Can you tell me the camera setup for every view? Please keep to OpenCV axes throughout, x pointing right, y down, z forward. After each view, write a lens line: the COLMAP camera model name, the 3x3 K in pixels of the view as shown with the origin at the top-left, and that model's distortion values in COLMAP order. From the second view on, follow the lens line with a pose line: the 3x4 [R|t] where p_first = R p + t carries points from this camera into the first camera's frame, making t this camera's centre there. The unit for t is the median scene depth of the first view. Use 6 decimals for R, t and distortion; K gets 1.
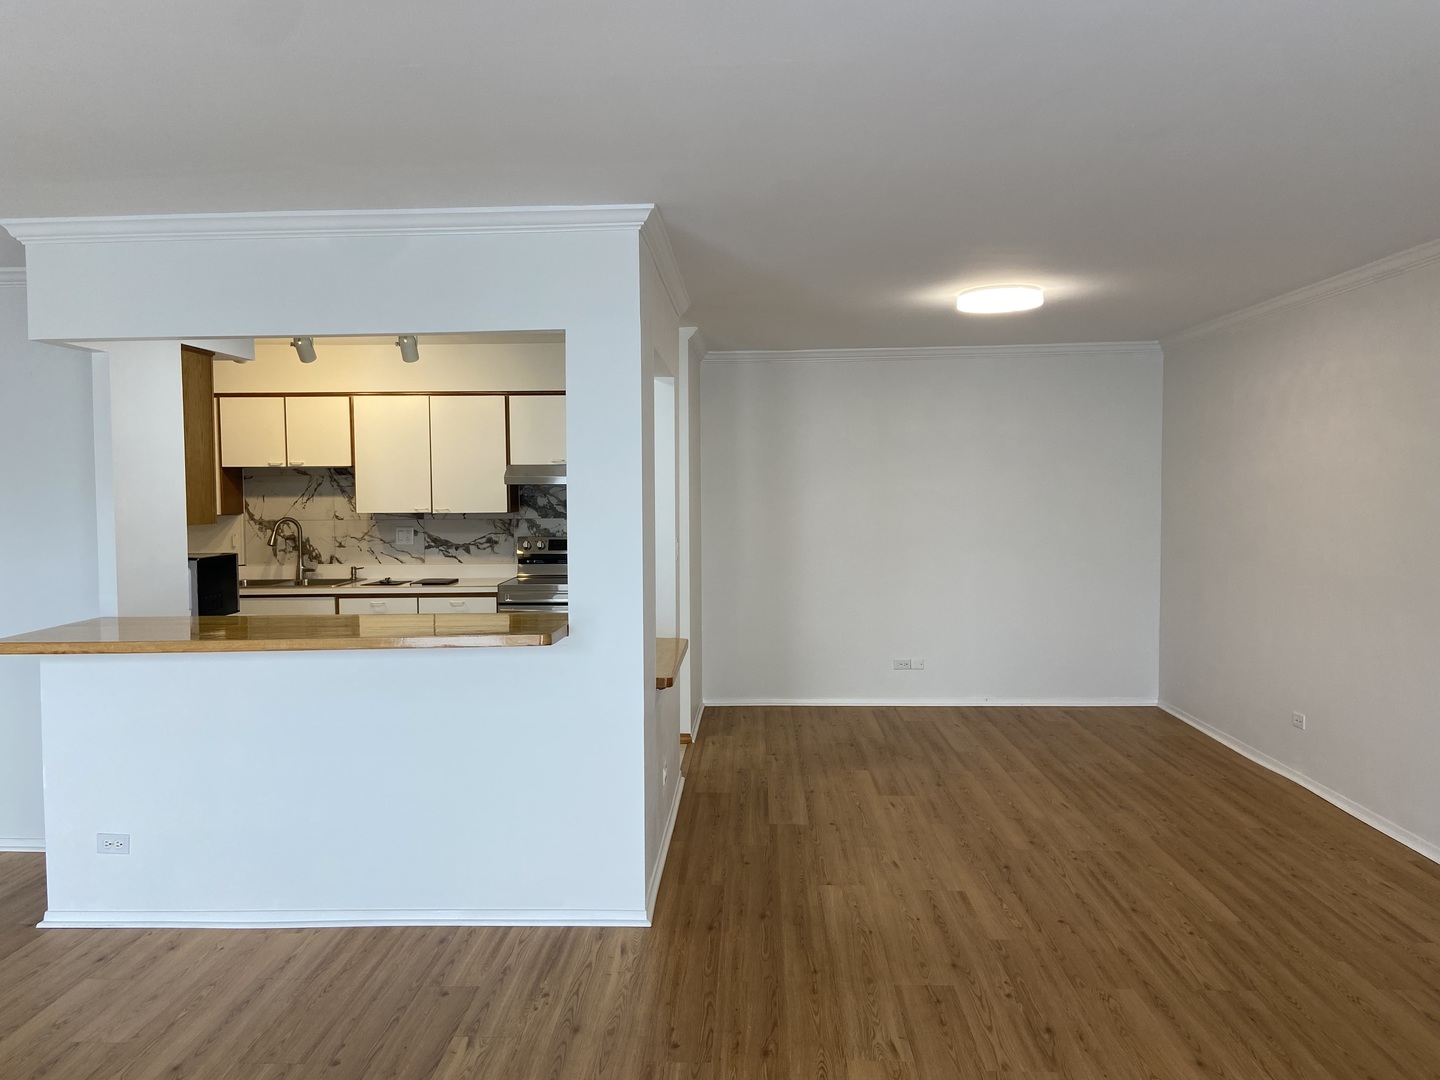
lens RADIAL K [[1079.6, 0, 712.2], [0, 1079.6, 530.8], [0, 0, 1]] dist [0.105038, -0.130515]
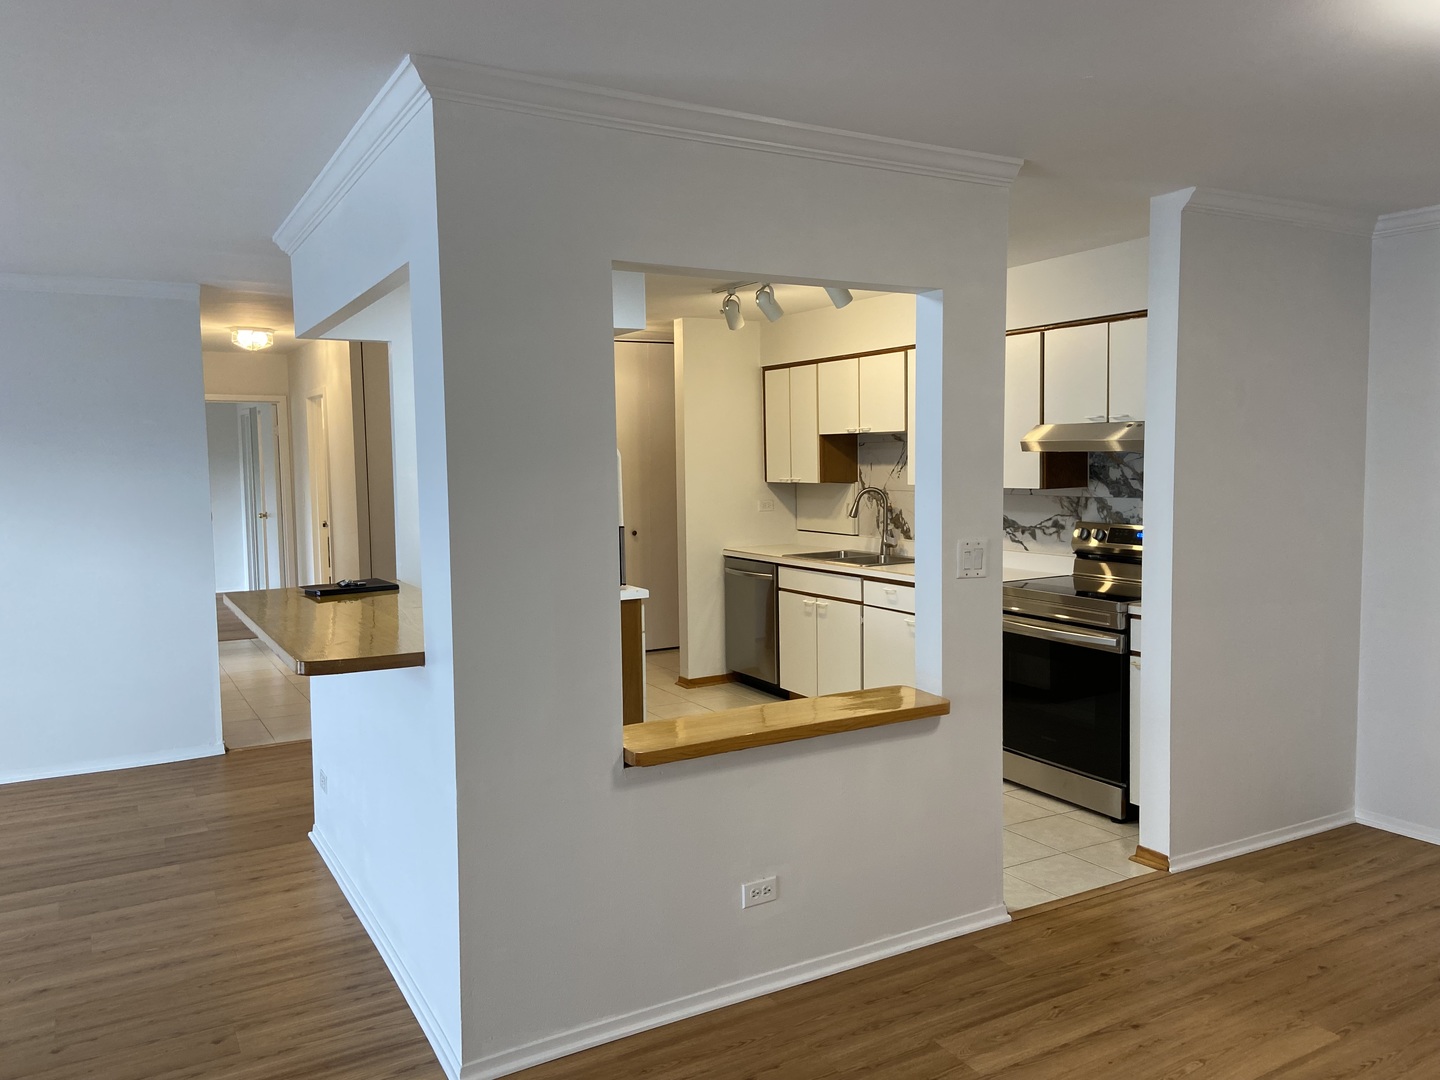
lens RADIAL K [[1079.6, 0, 718.5], [0, 1079.6, 533.8], [0, 0, 1]] dist [0.105038, -0.130515]
pose [[0.532762, 0.063541, -0.843876, 0.513081], [-0.025226, 0.997926, 0.059215, -0.038527], [0.845889, -0.010259, 0.533260, 0.637955]]
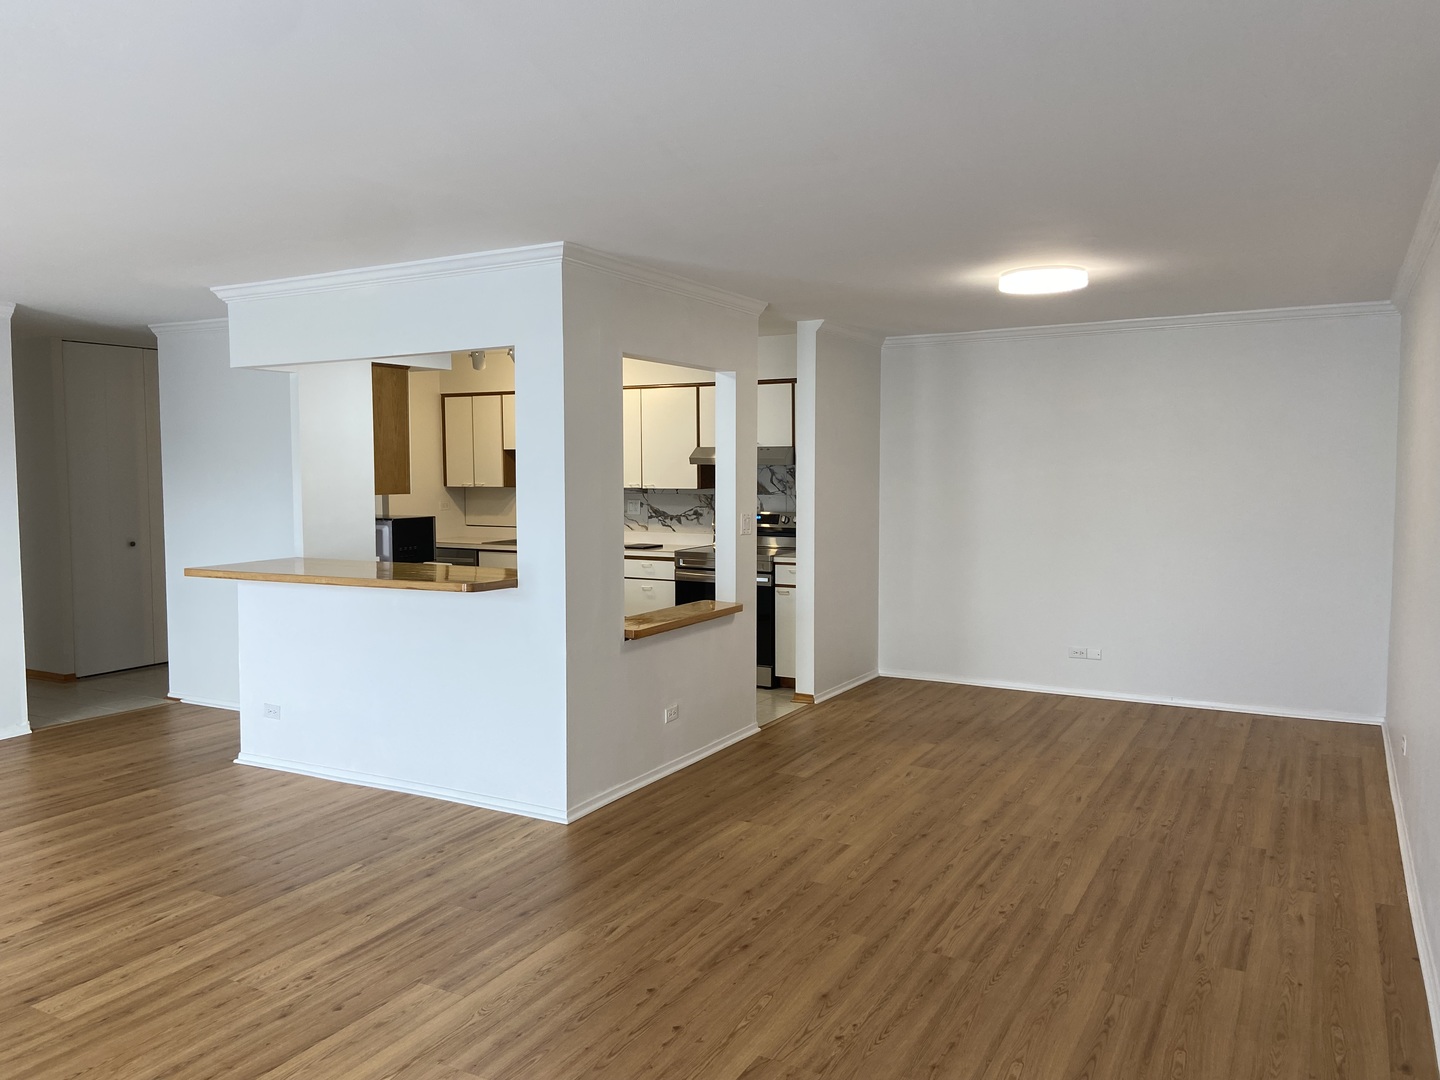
lens RADIAL K [[1079.6, 0, 703.1], [0, 1079.6, 527.7], [0, 0, 1]] dist [0.105038, -0.130515]
pose [[0.888684, 0.033402, -0.457302, 0.530082], [-0.023806, 0.999359, 0.026734, -0.010035], [0.457902, -0.012871, 0.888909, -0.022436]]
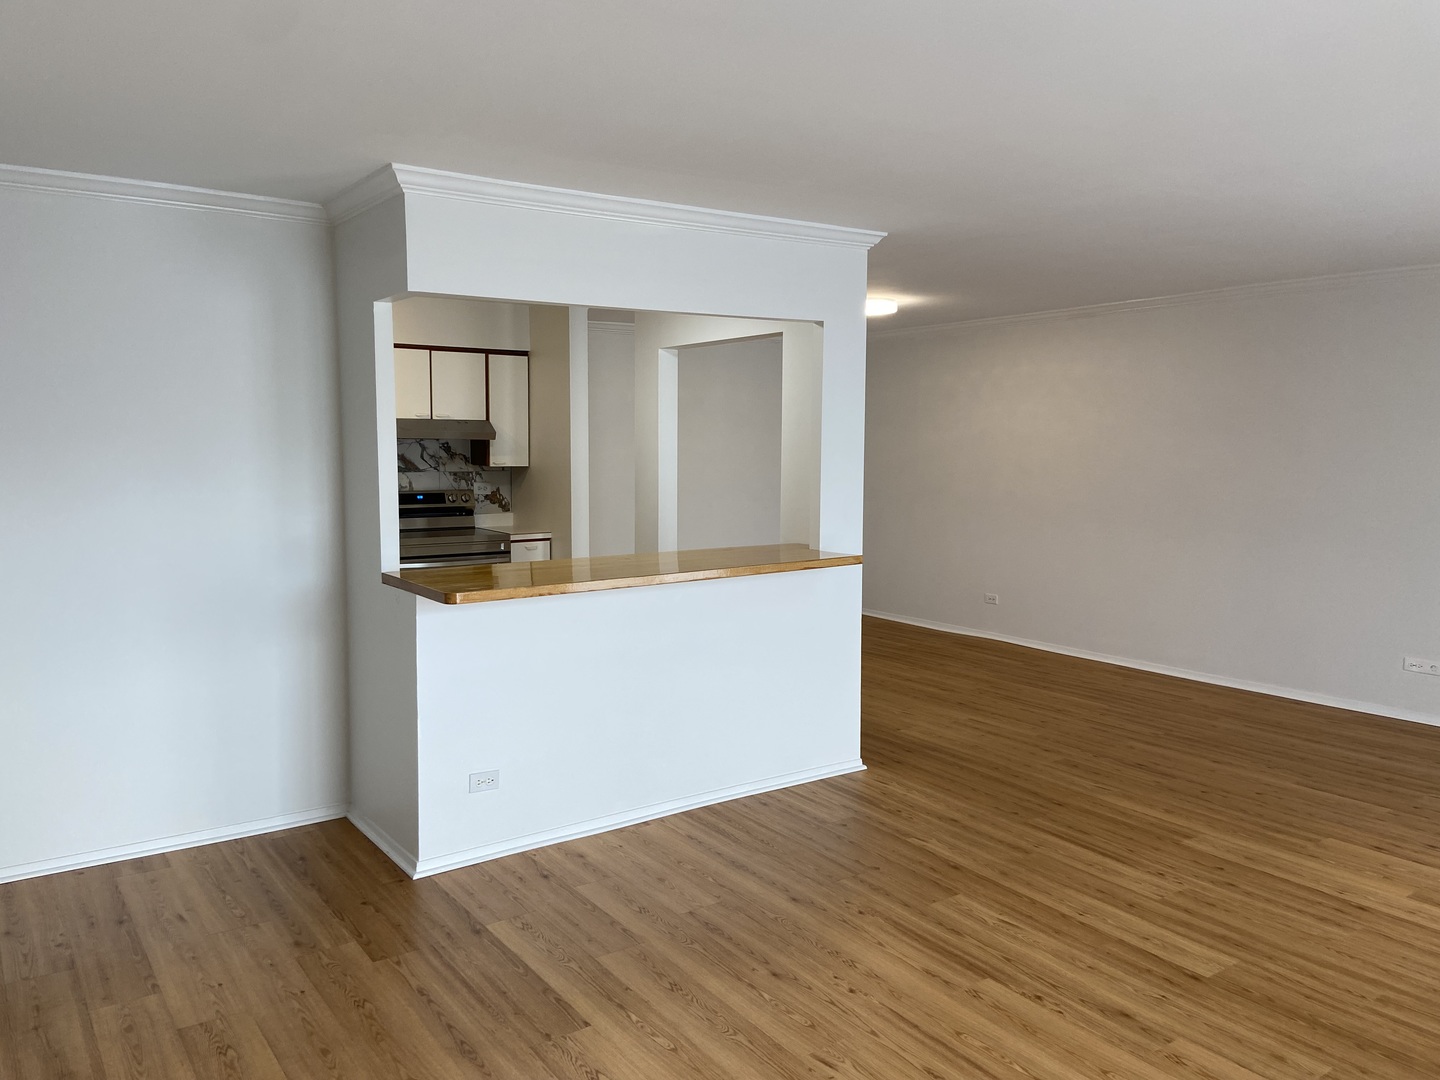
lens RADIAL K [[1079.6, 0, 711.2], [0, 1079.6, 536.7], [0, 0, 1]] dist [0.105038, -0.130515]
pose [[0.795246, -0.044491, 0.604652, -0.846174], [0.016330, 0.998514, 0.051996, 0.000155], [-0.606067, -0.031476, 0.794791, 0.042012]]
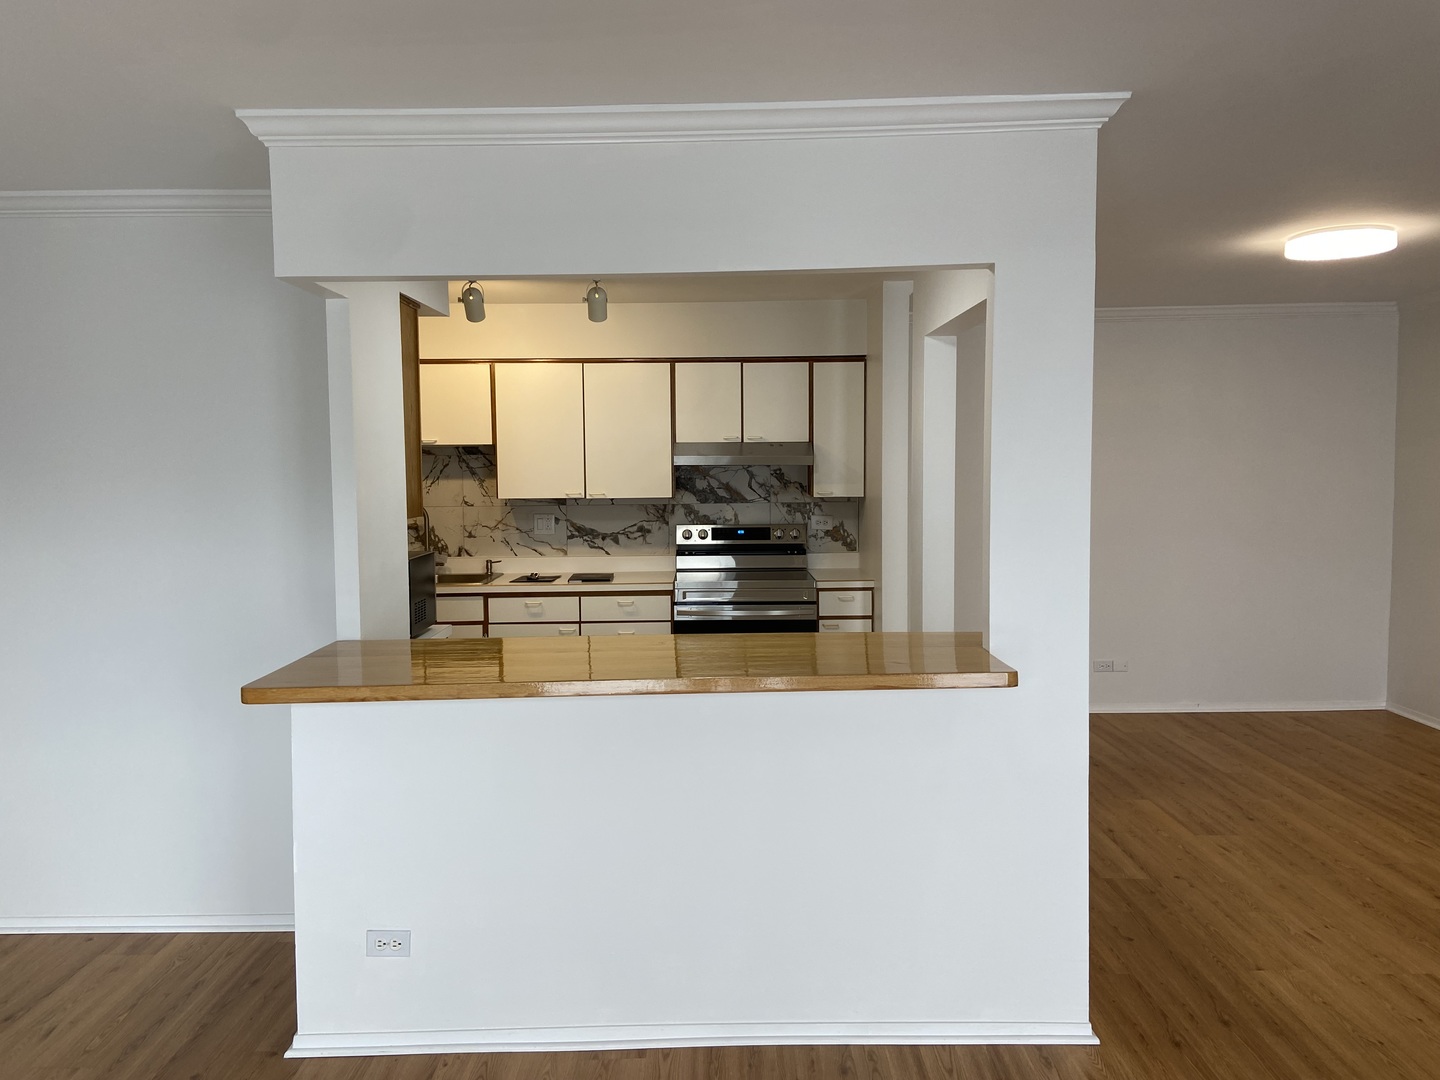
lens RADIAL K [[1079.6, 0, 717.8], [0, 1079.6, 526.8], [0, 0, 1]] dist [0.105038, -0.130515]
pose [[0.998963, -0.004574, 0.045306, -0.298336], [0.003760, 0.999830, 0.018041, -0.013664], [-0.045381, -0.017852, 0.998810, 0.203269]]
